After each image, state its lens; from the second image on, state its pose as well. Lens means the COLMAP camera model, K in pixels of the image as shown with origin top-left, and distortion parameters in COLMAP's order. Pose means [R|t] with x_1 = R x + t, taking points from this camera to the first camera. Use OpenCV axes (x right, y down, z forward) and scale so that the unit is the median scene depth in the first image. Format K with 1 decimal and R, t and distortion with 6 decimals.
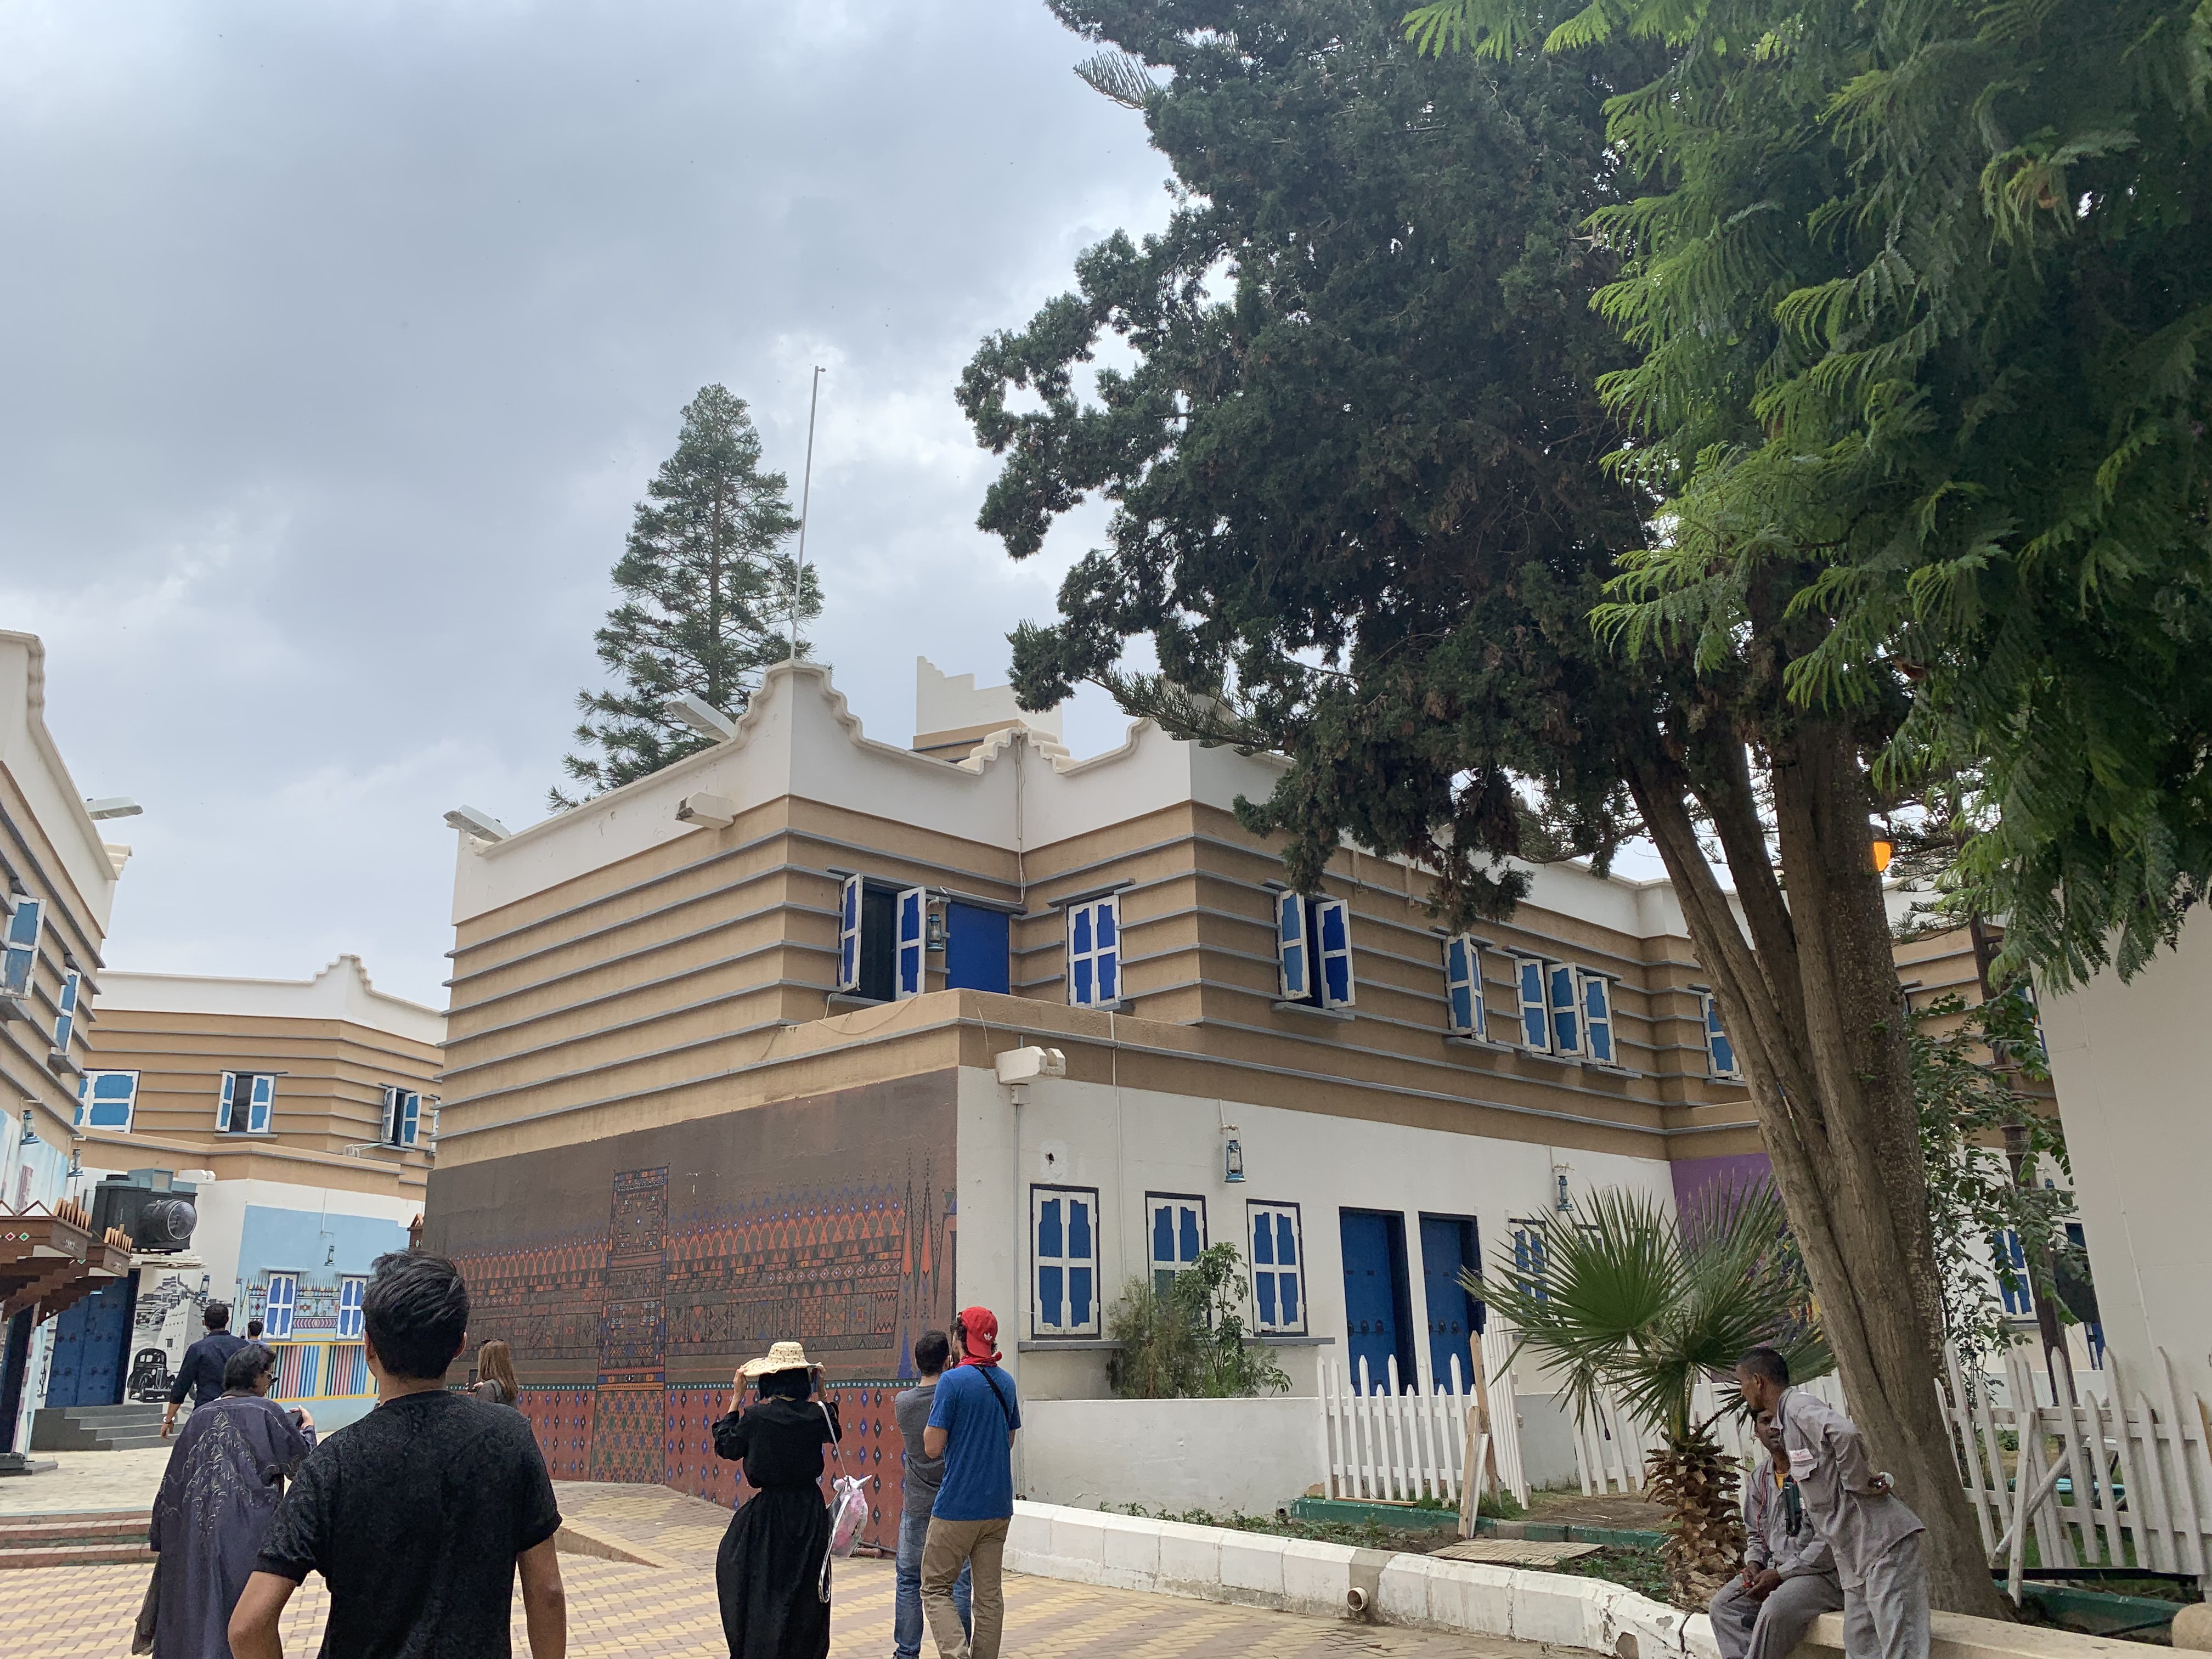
lens RADIAL K [[1689.2, 0, 1106.0], [0, 1689.2, 829.5], [0, 0, 1]] dist [-0.010821, 0.004506]
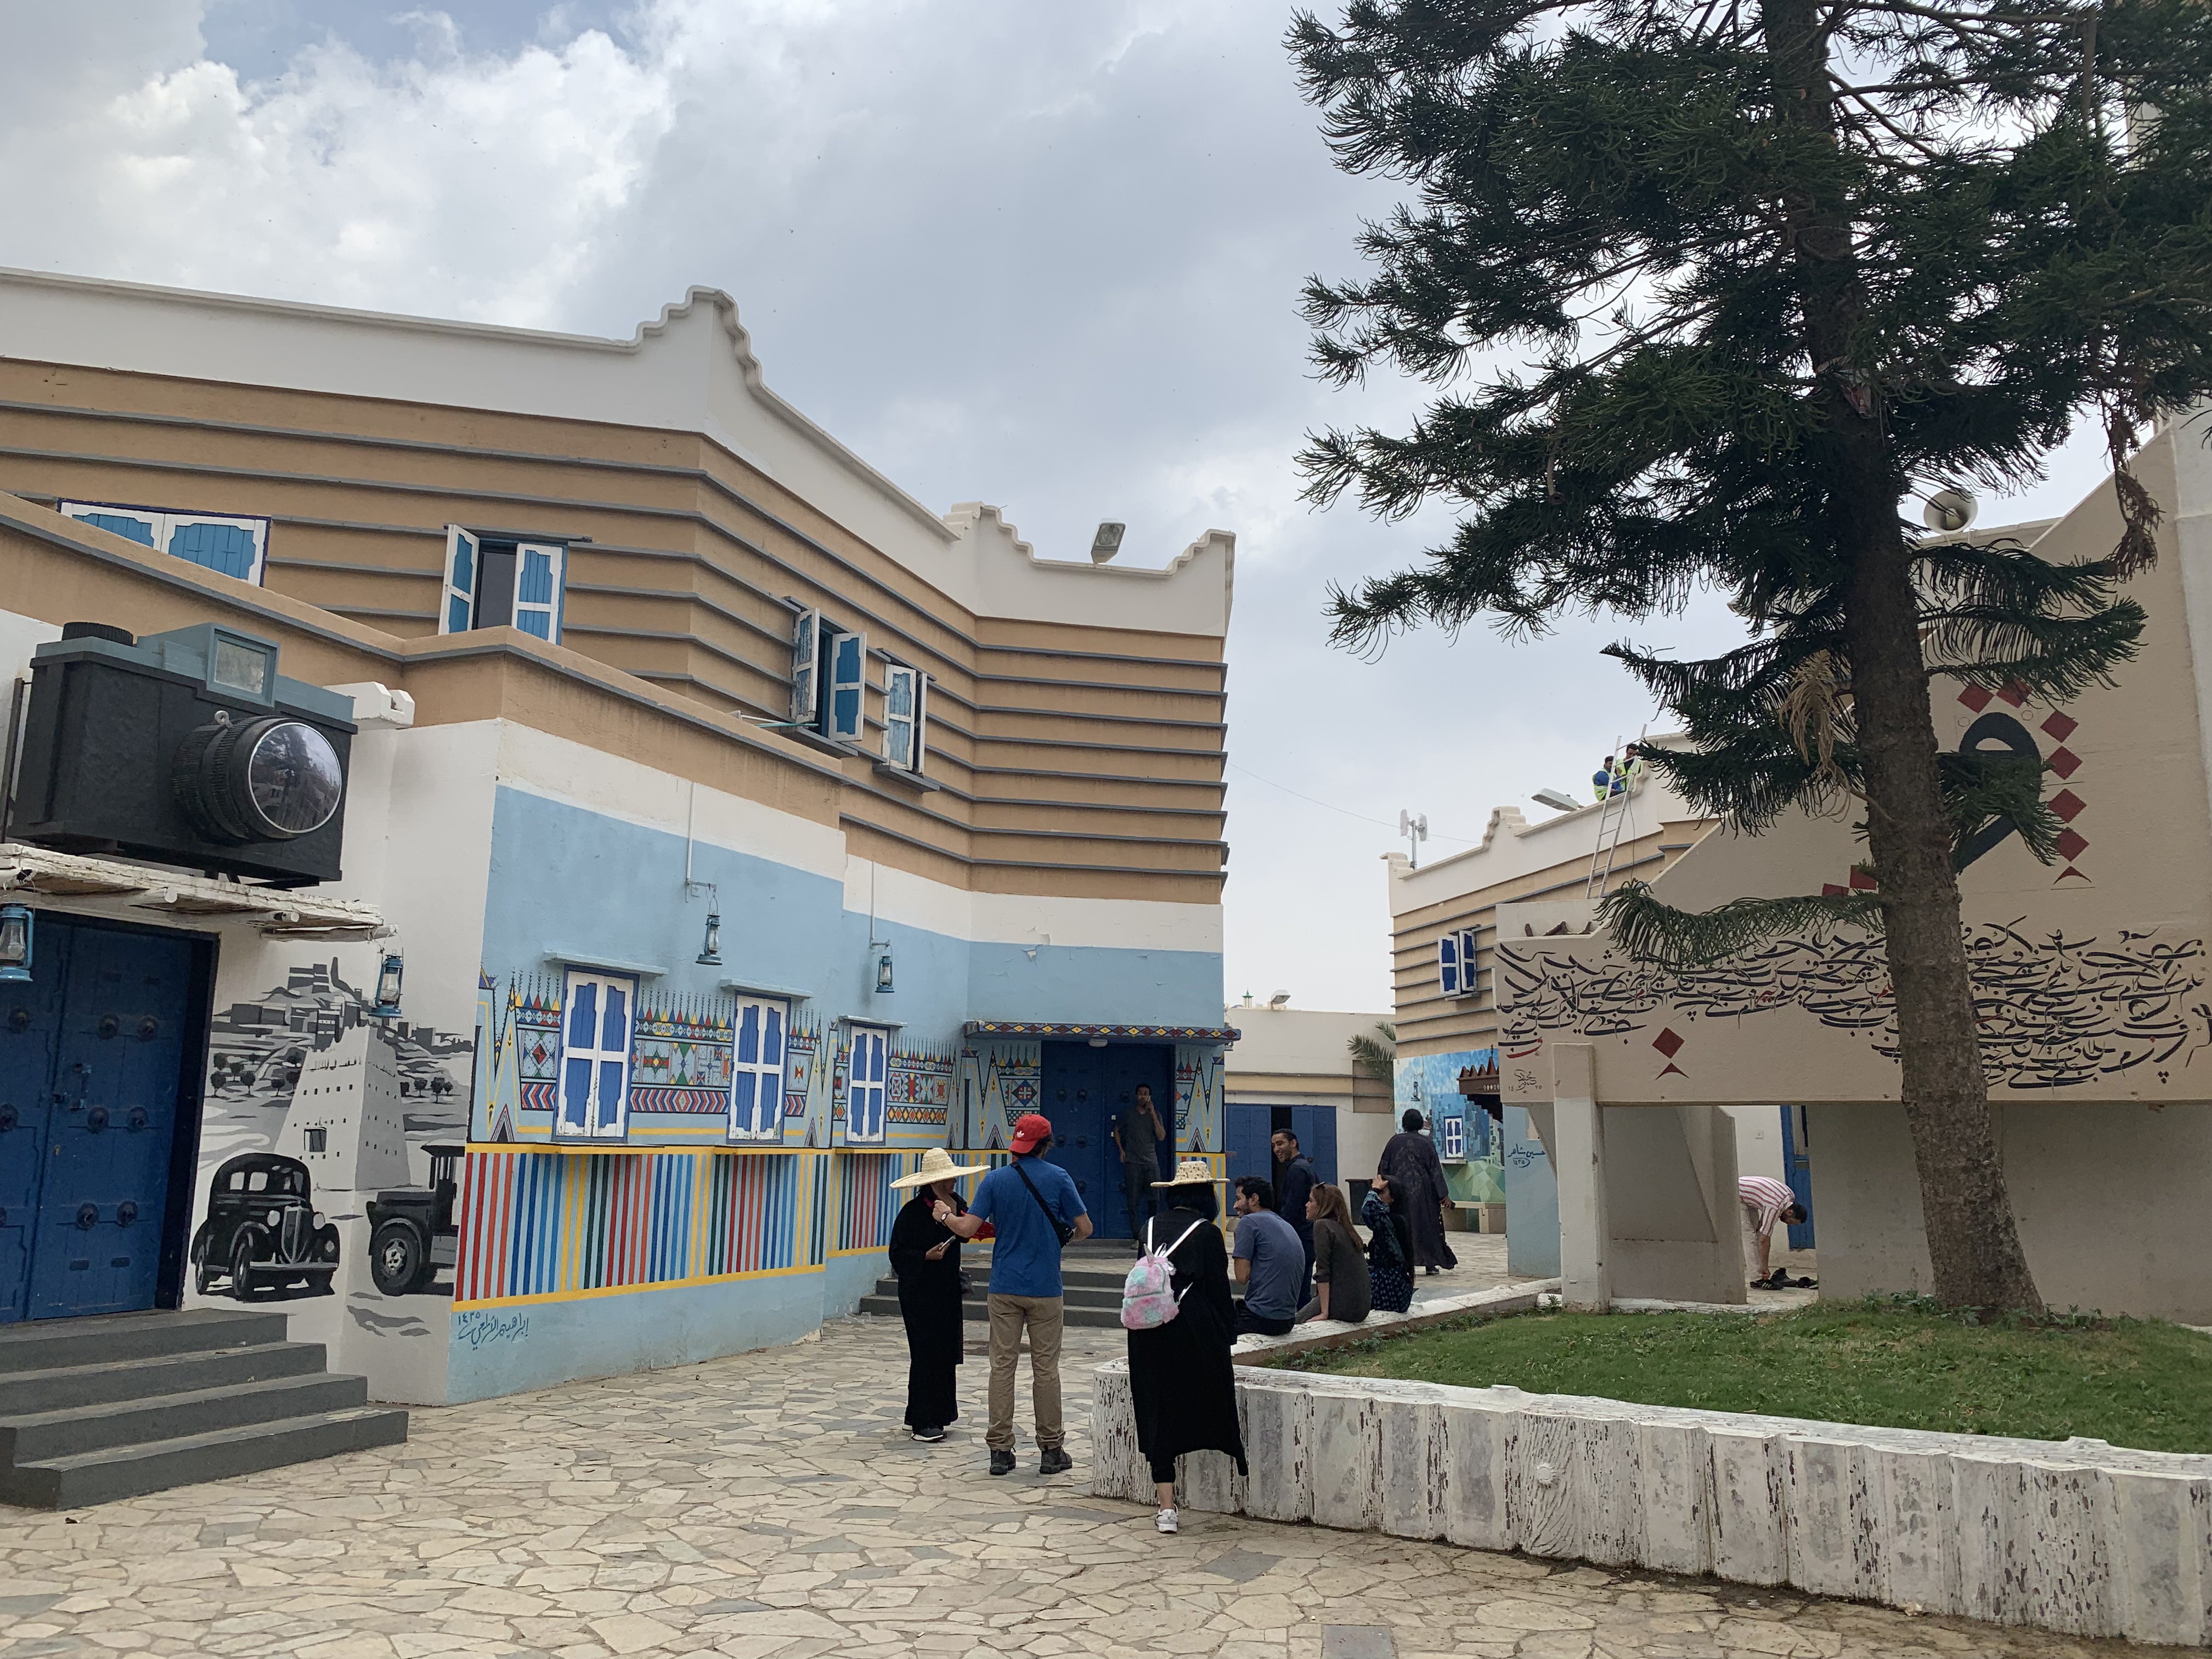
lens RADIAL K [[1655.1, 0, 1106.0], [0, 1655.1, 829.5], [0, 0, 1]] dist [0.005868, -0.080300]
pose [[0.987350, -0.002748, -0.158532, -0.315112], [0.019205, 0.994561, 0.102368, 0.195435], [0.157389, -0.104118, 0.982033, 0.652108]]
